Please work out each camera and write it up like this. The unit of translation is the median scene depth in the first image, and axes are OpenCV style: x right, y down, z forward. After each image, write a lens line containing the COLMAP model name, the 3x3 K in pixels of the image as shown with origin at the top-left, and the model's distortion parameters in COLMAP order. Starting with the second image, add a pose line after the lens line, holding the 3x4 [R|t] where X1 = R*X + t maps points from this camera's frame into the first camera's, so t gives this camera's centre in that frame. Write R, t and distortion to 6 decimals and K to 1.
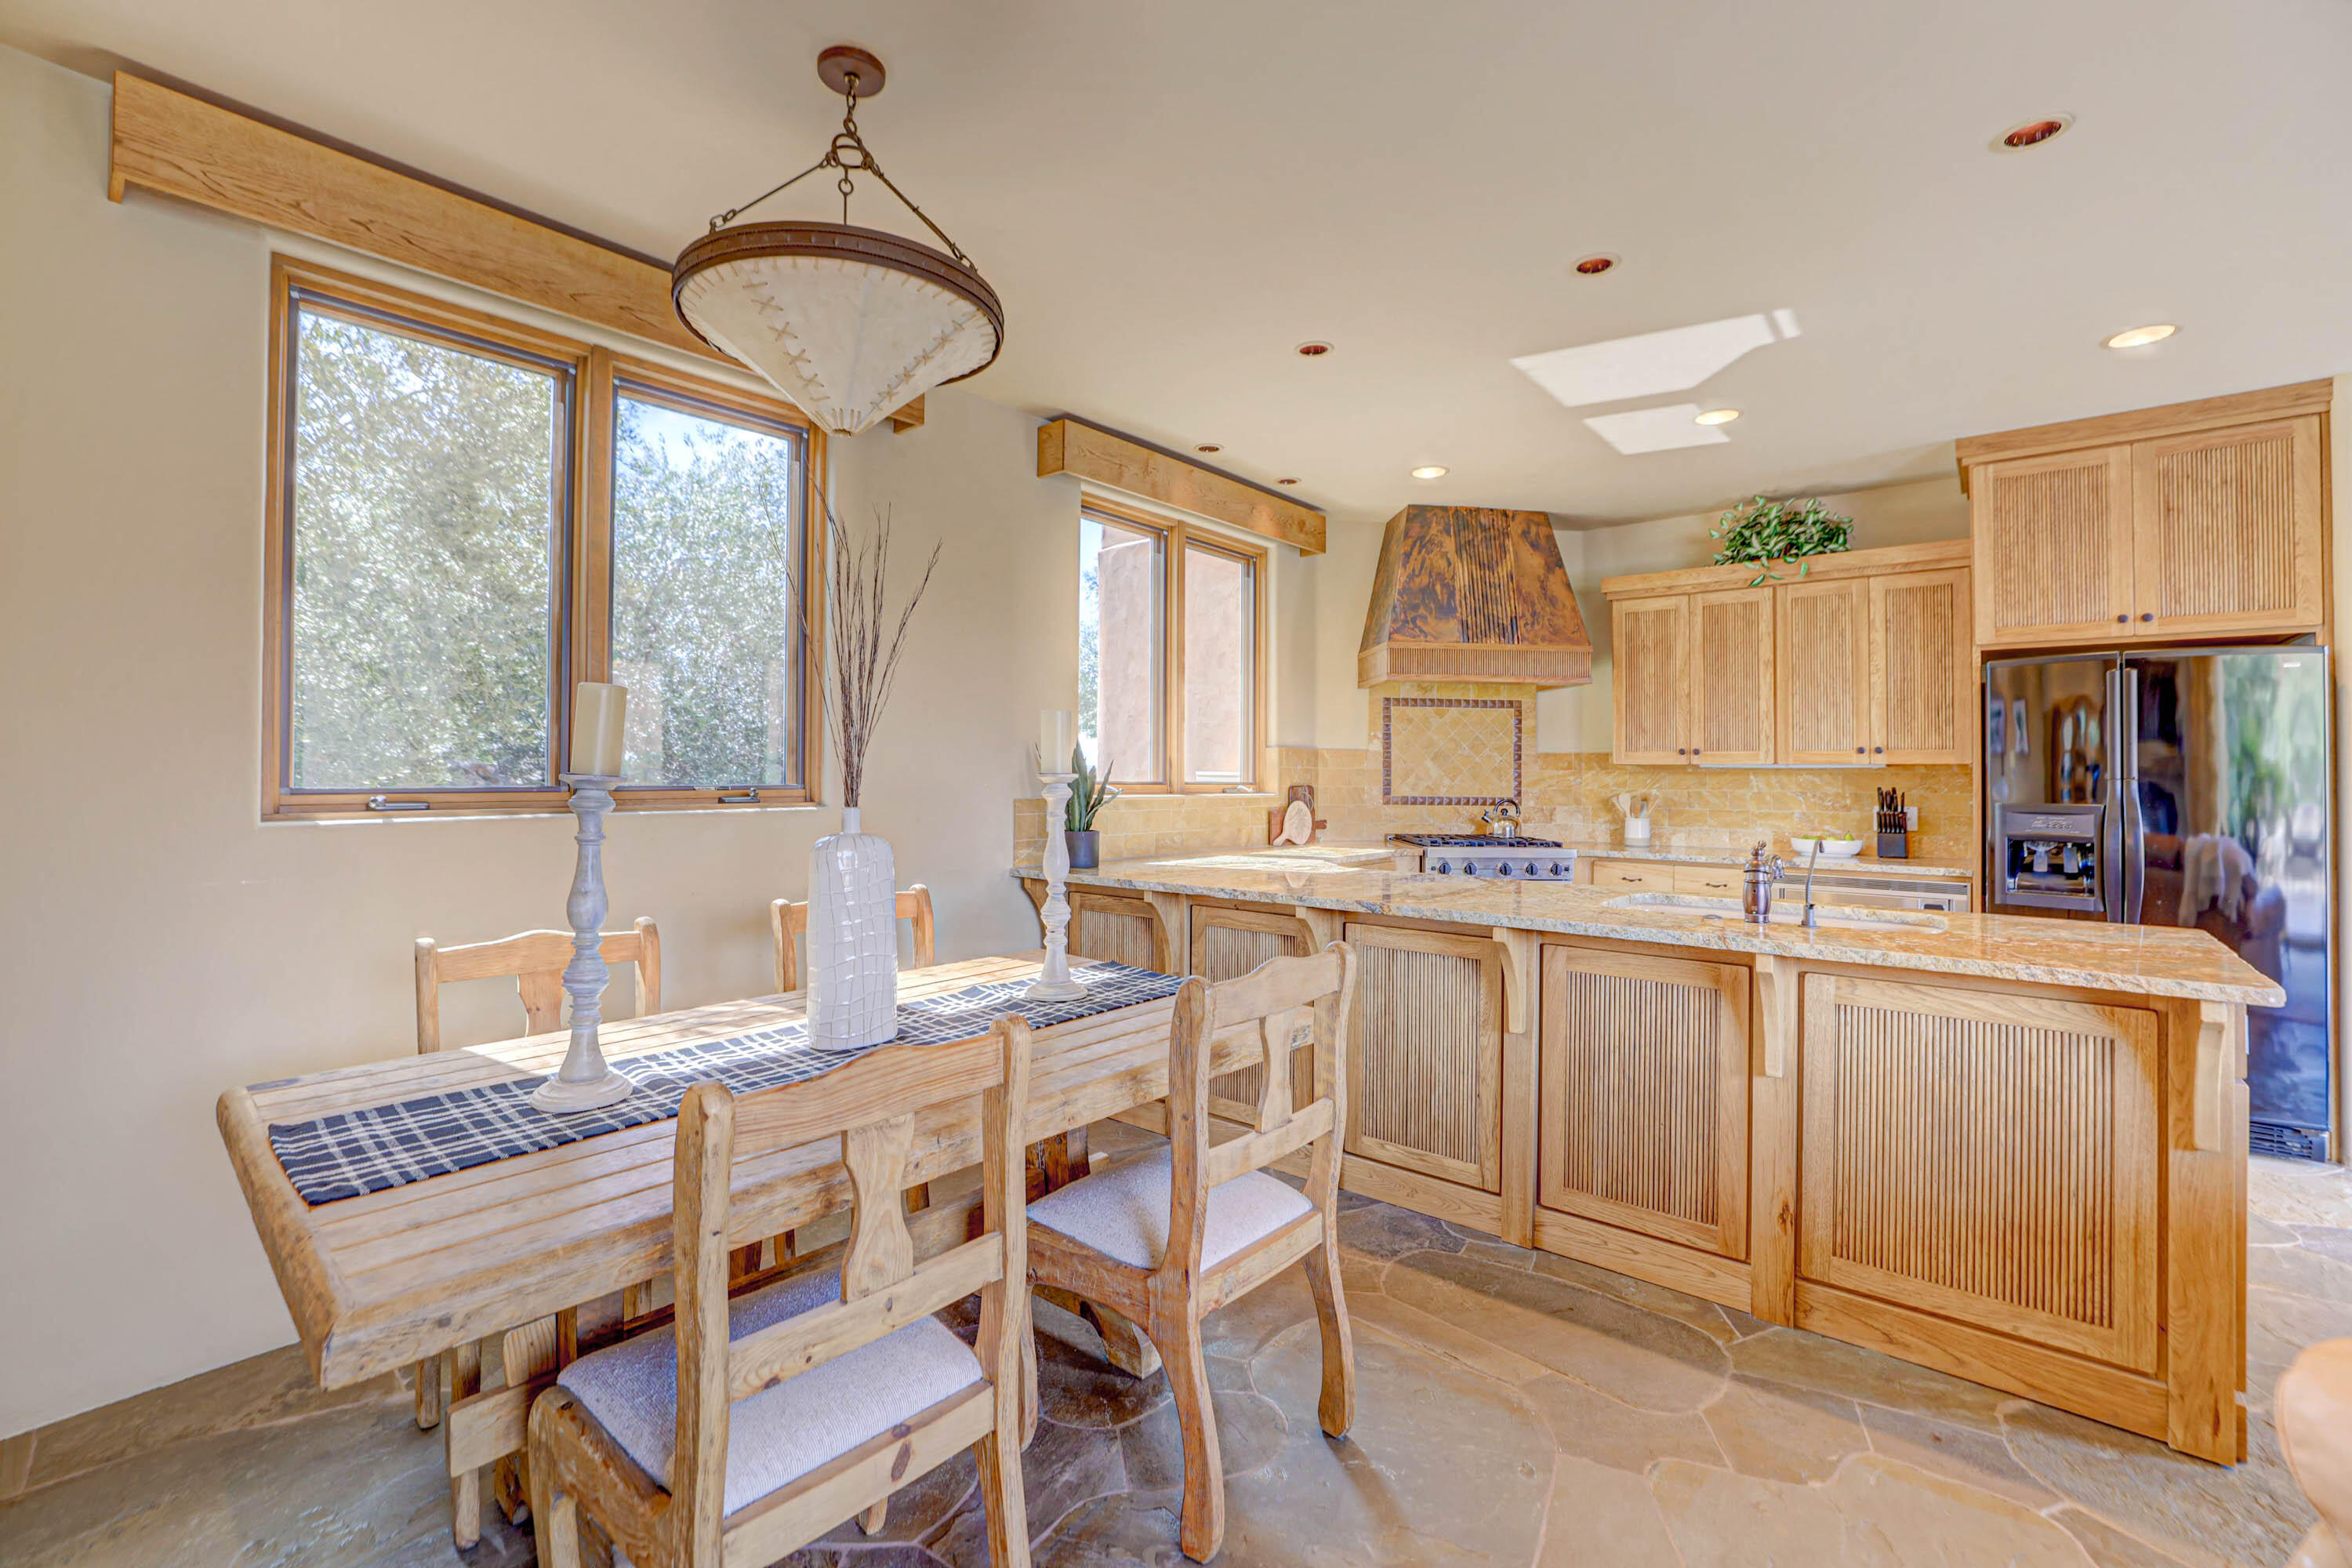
lens RADIAL K [[1004.7, 0, 1169.5], [0, 1004.7, 755.1], [0, 0, 1]] dist [-0.052048, 0.021215]
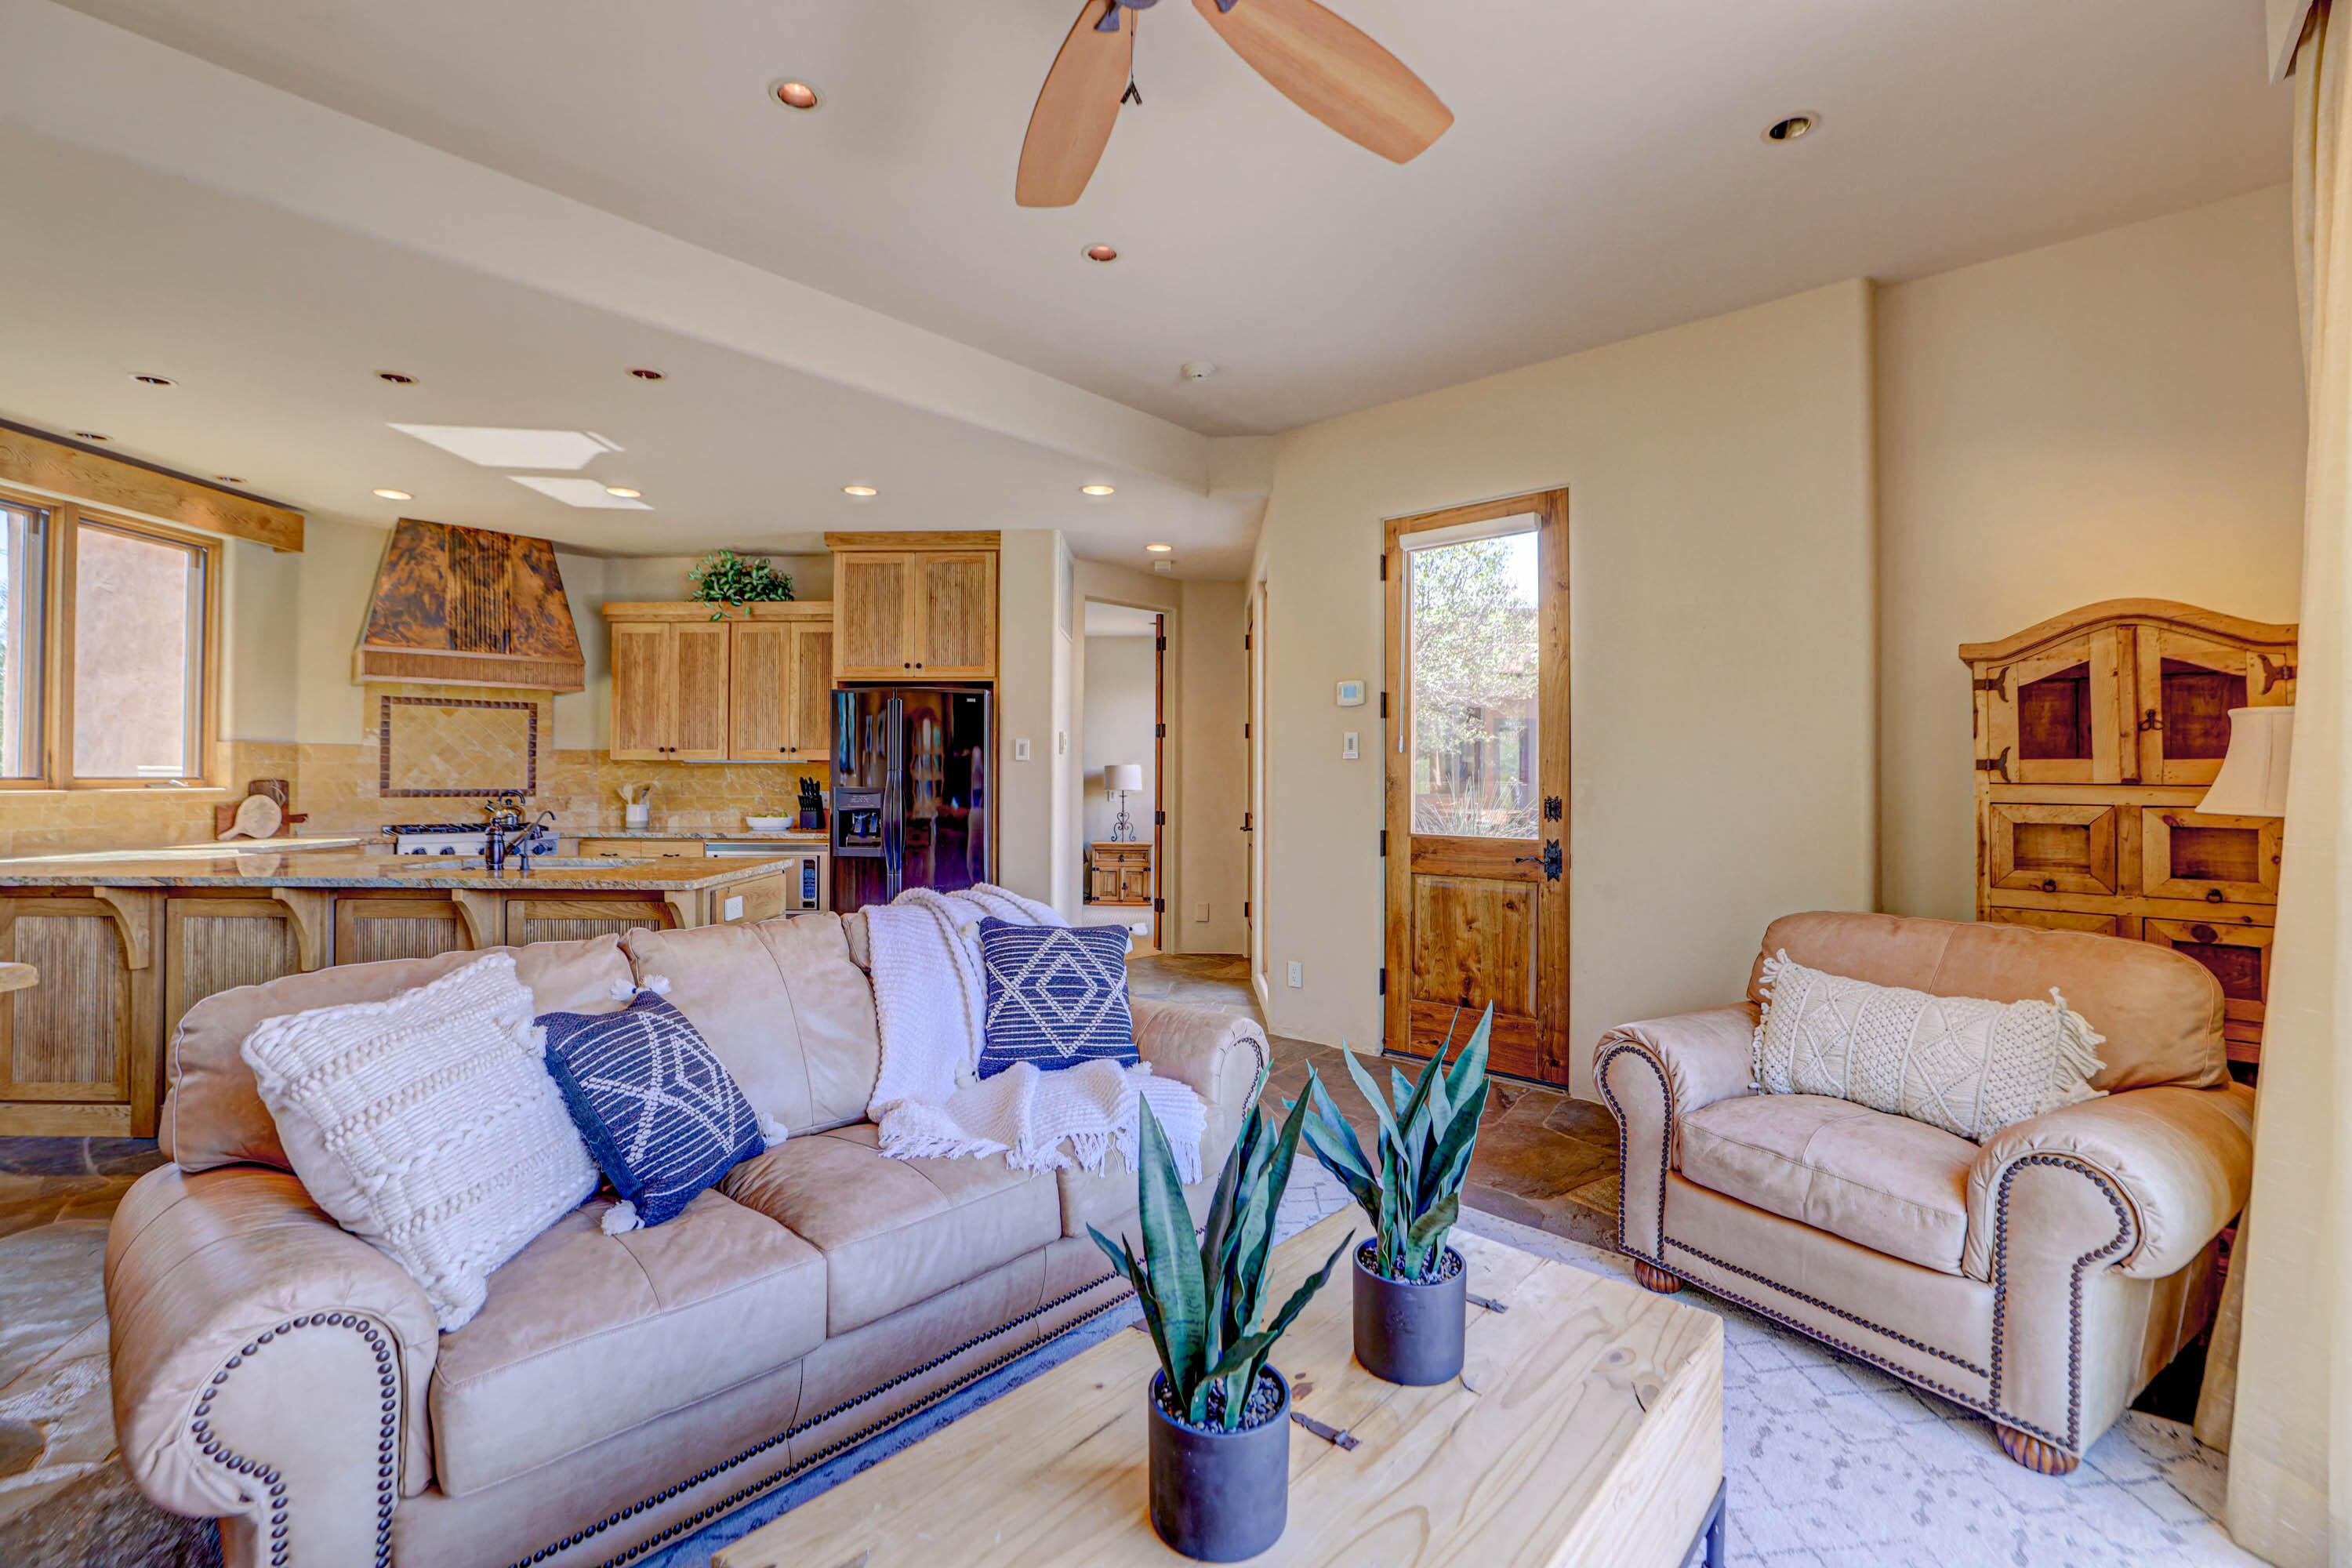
lens RADIAL K [[1004.7, 0, 1169.5], [0, 1004.7, 755.1], [0, 0, 1]] dist [-0.052048, 0.021215]
pose [[0.771405, 0.005767, 0.636318, 0.212214], [-0.007723, 0.999970, 0.000300, -0.001845], [-0.636297, -0.005145, 0.771427, -0.343403]]
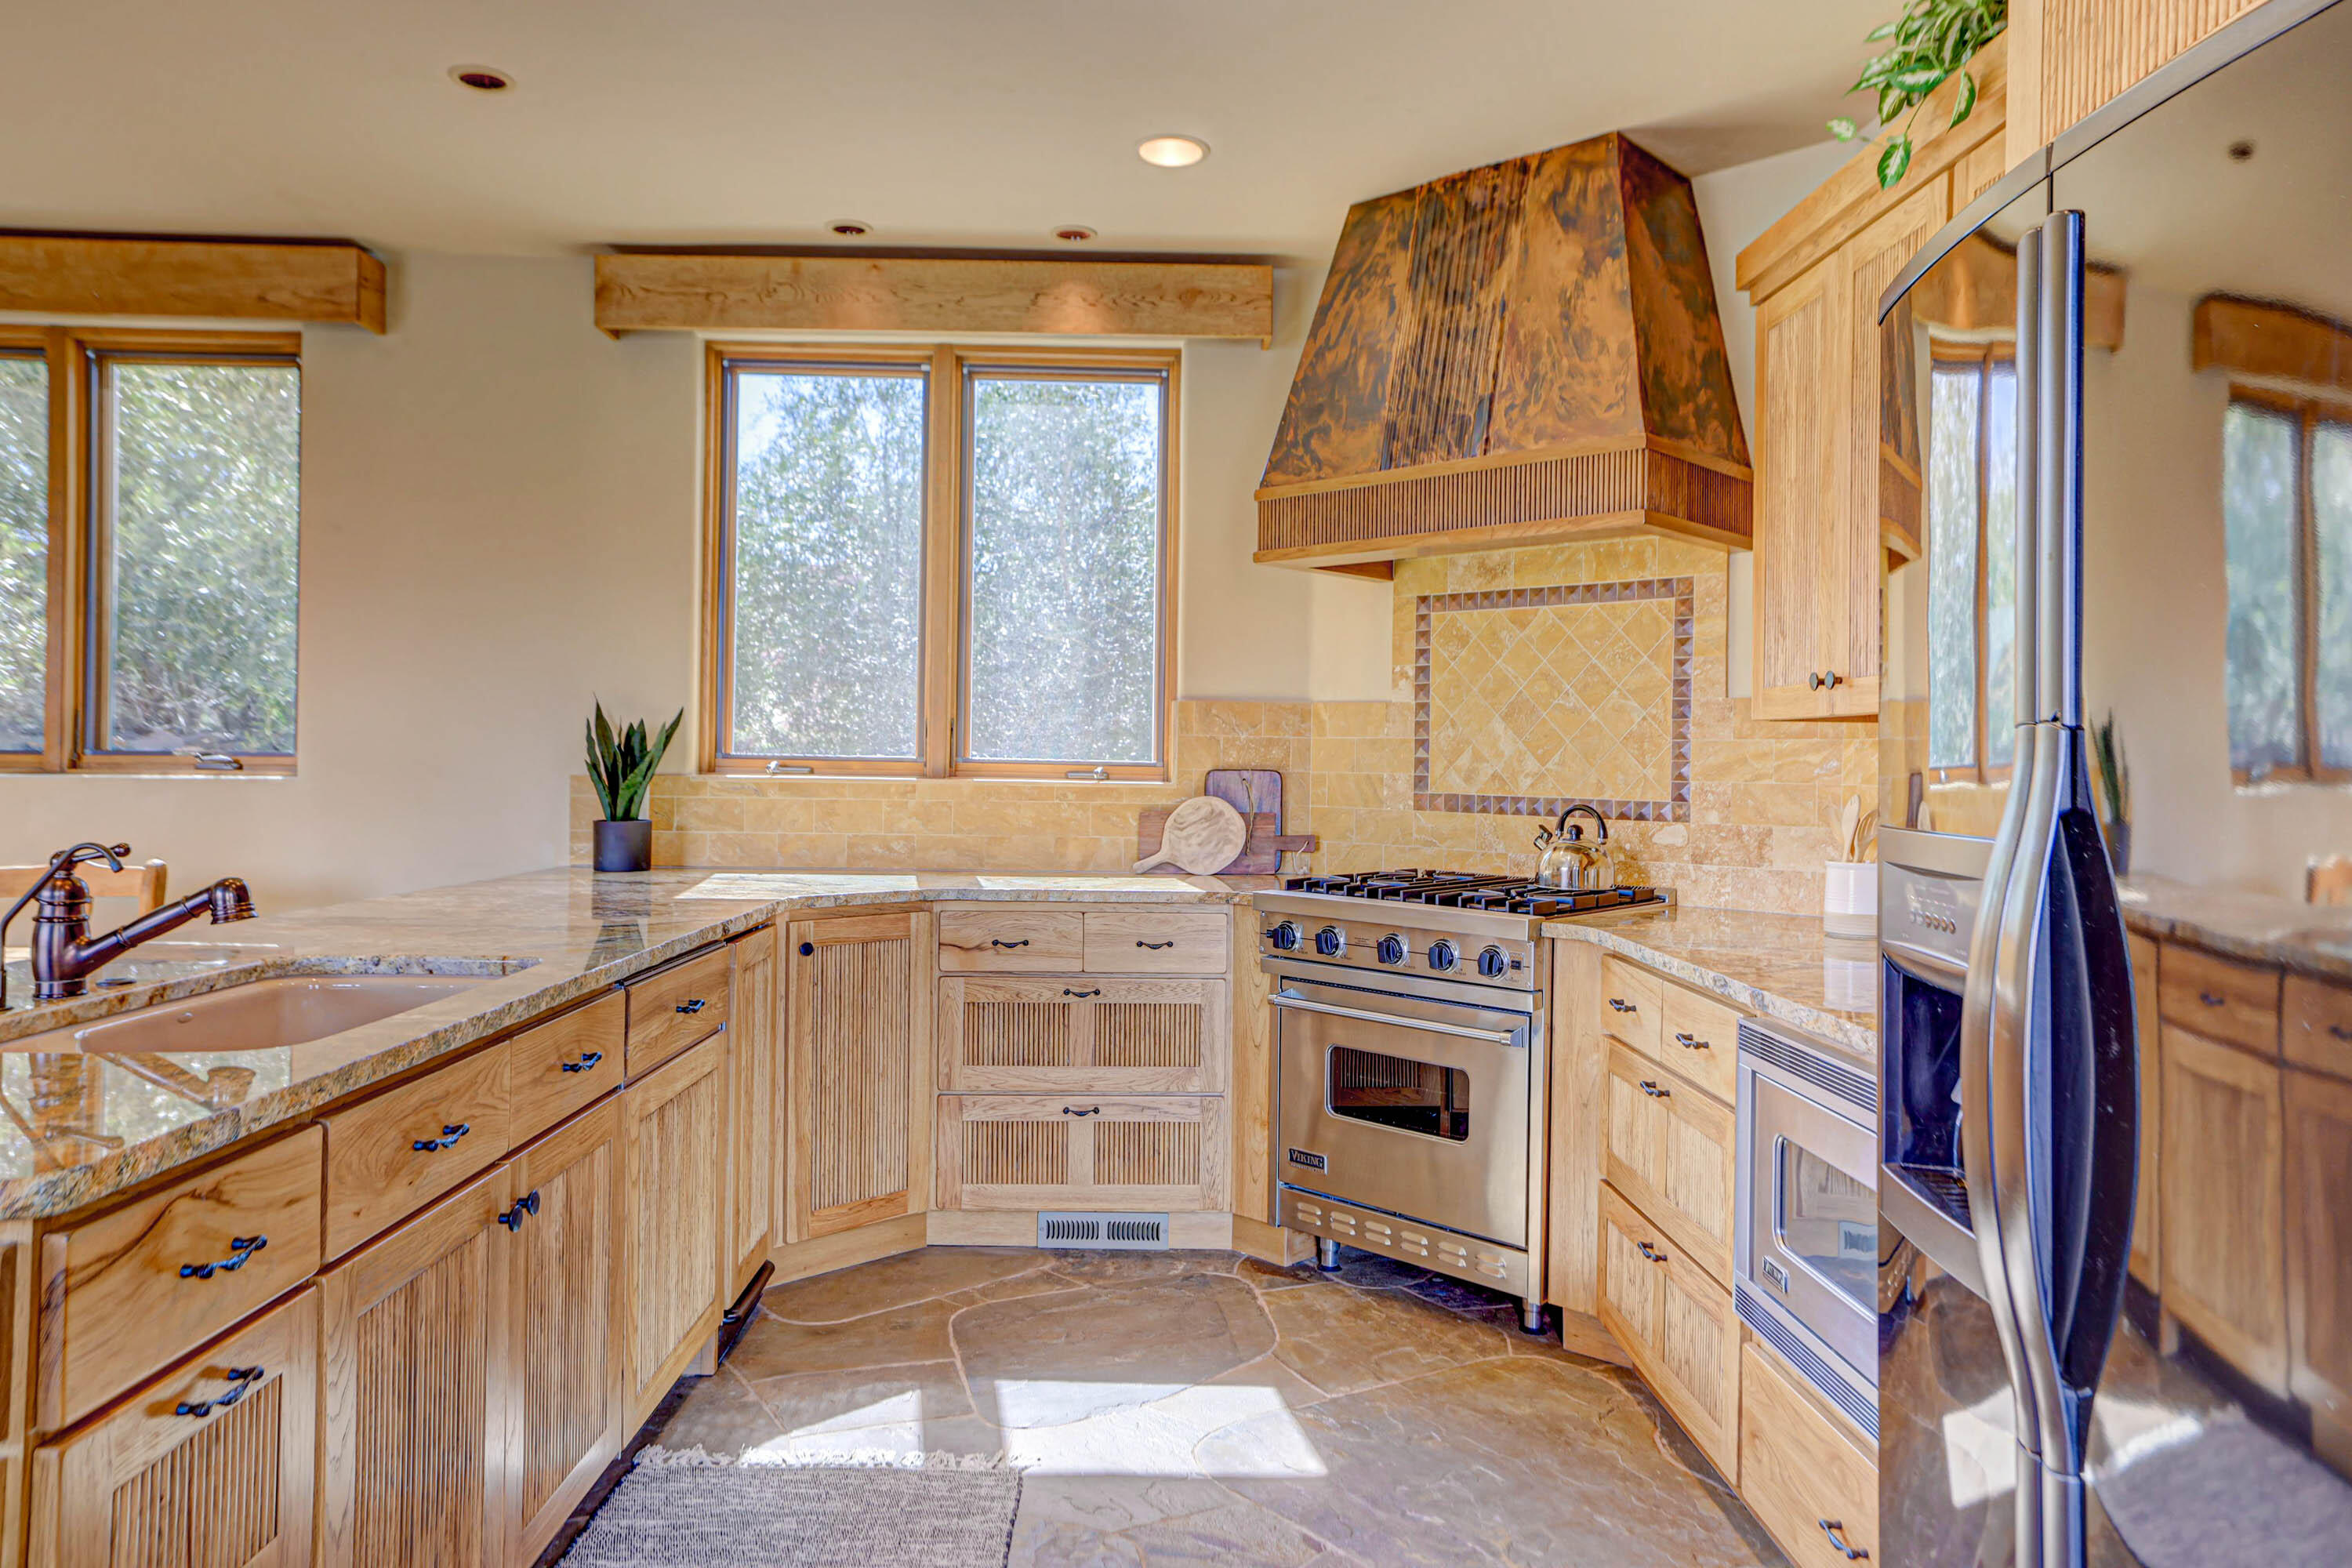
lens RADIAL K [[1577.4, 0, 1165.6], [0, 1577.4, 748.8], [0, 0, 1]] dist [0.005827, 0.000757]
pose [[0.650230, -0.004215, -0.759726, 0.785040], [0.002881, 0.999991, -0.003083, 0.022651], [0.759732, -0.000184, 0.650236, 0.421645]]
